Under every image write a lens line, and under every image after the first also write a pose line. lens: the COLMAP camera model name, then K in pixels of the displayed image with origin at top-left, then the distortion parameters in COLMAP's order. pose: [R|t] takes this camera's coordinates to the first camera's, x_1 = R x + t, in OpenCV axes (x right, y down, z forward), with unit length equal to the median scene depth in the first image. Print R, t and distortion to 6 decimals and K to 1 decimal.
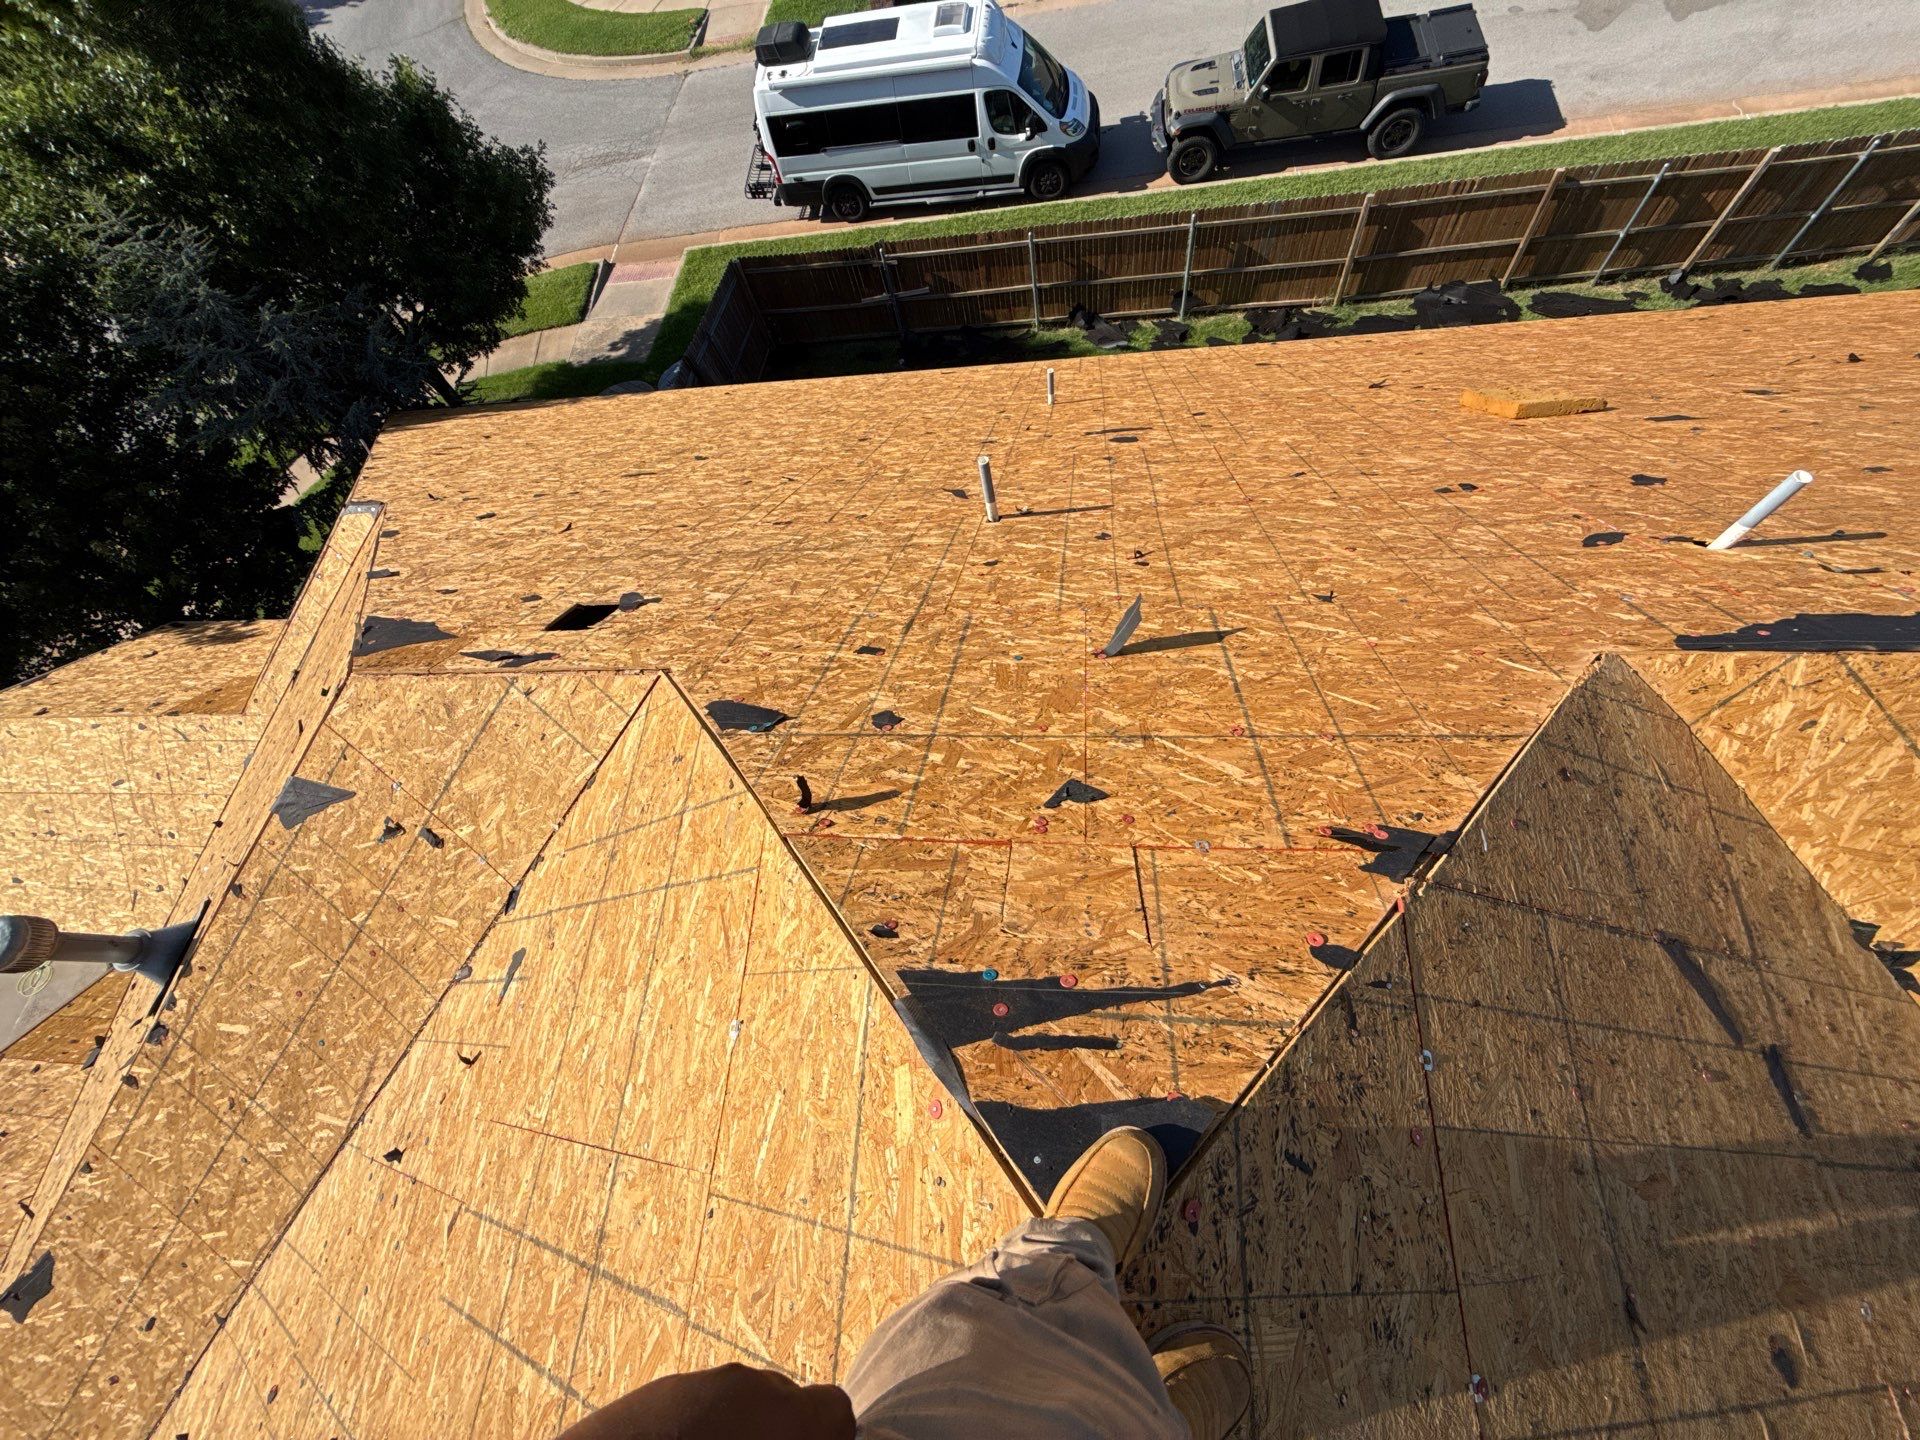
lens RADIAL K [[763.1, 0, 960.0], [0, 763.1, 720.0], [0, 0, 1]] dist [0.000291, 0.000047]
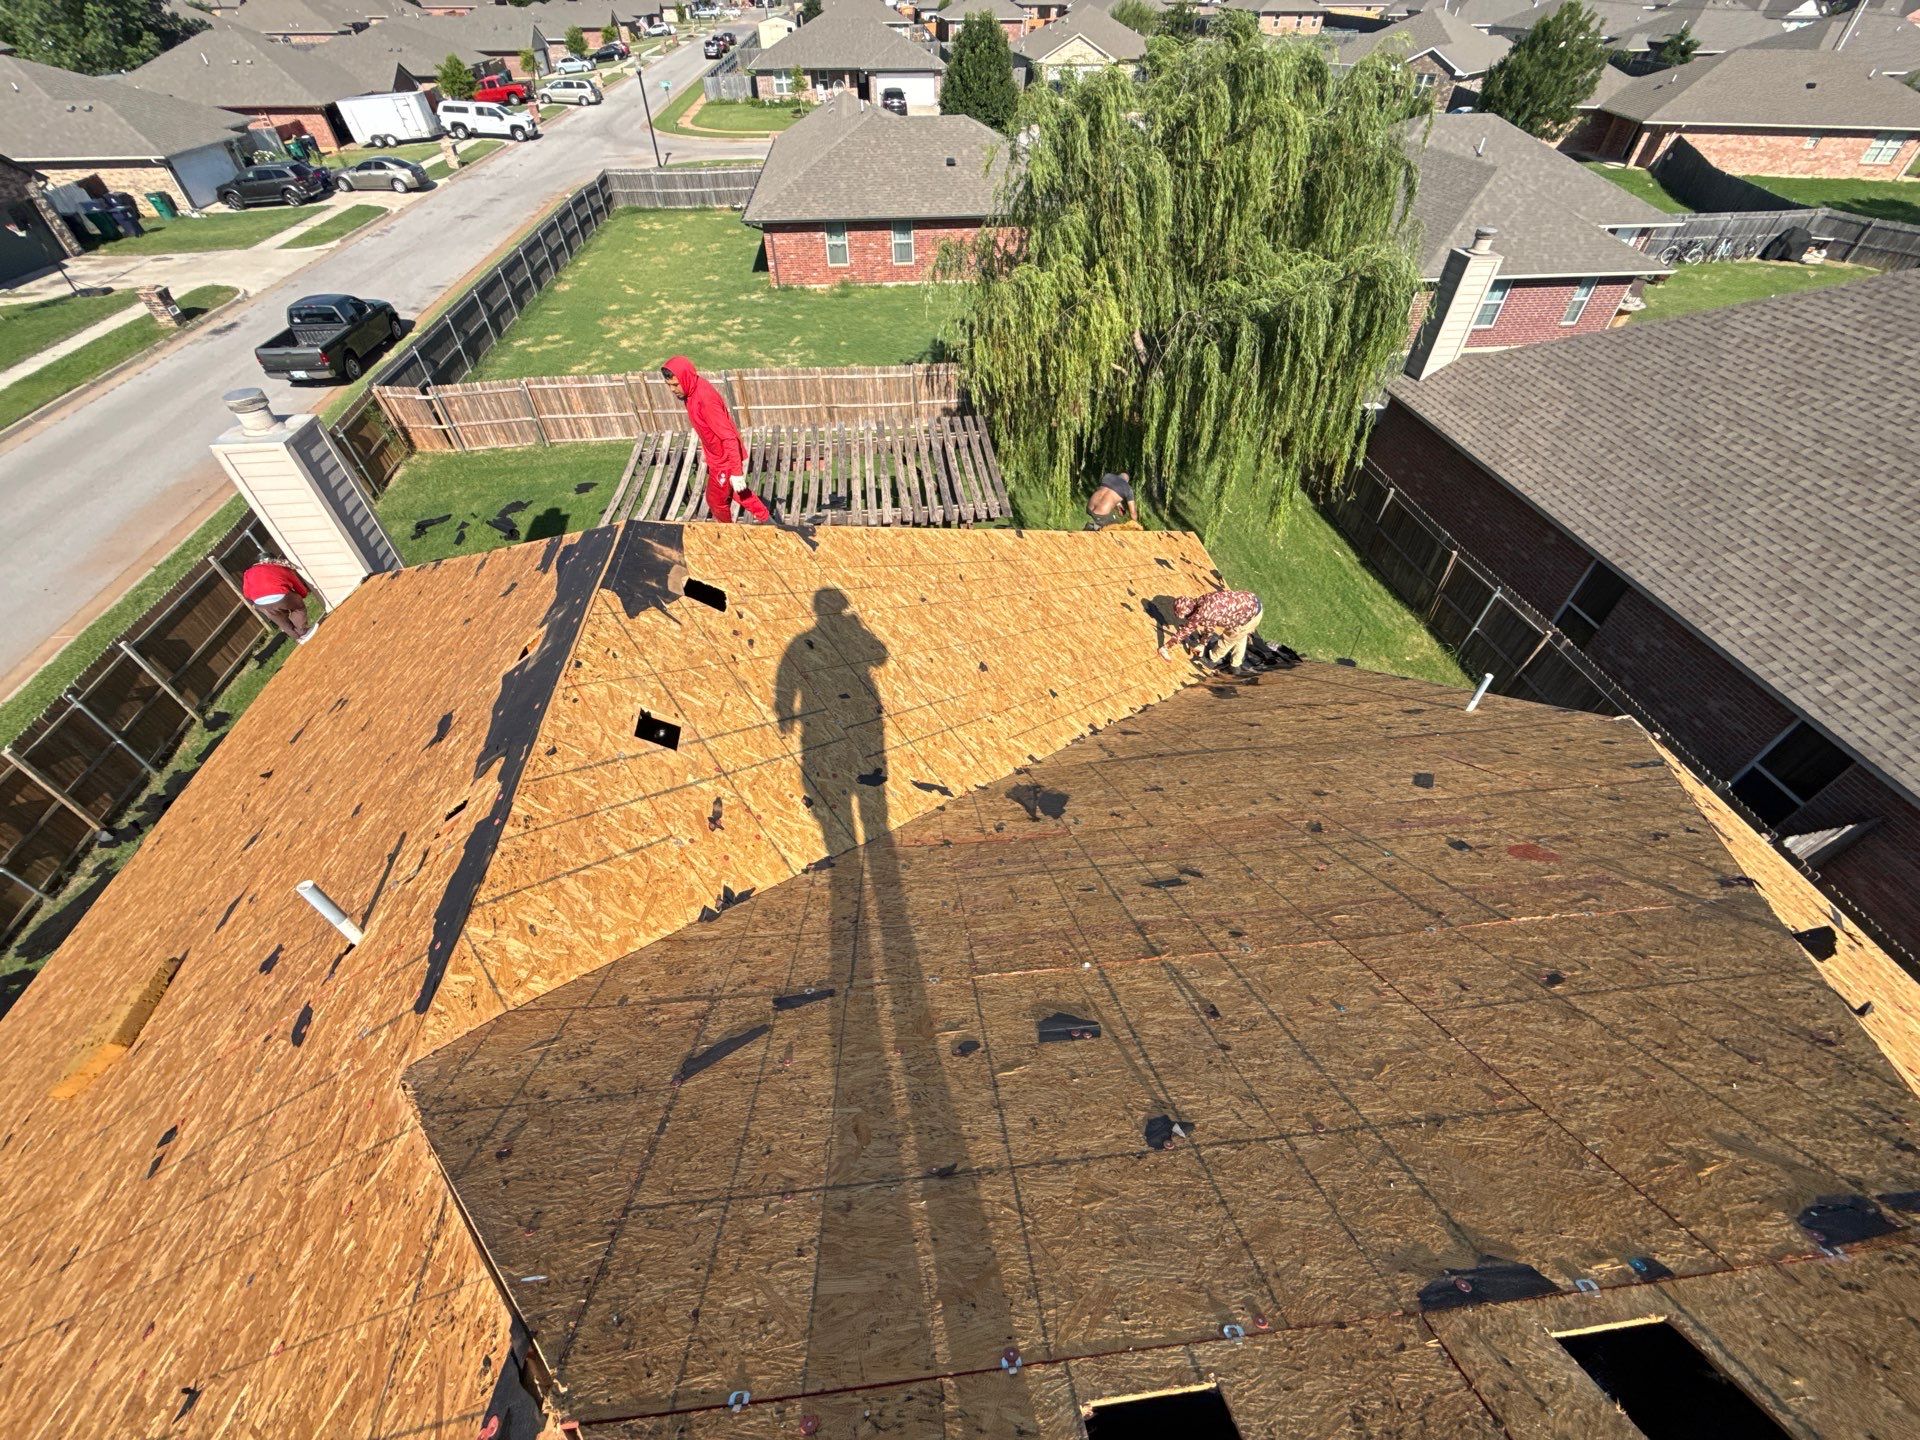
lens RADIAL K [[763.1, 0, 960.0], [0, 763.1, 720.0], [0, 0, 1]] dist [0.000291, 0.000047]
pose [[-0.183144, -0.572945, 0.798869, 0.180748], [0.900578, 0.228090, 0.370046, 0.094457], [-0.394230, 0.787216, 0.474209, -0.135305]]
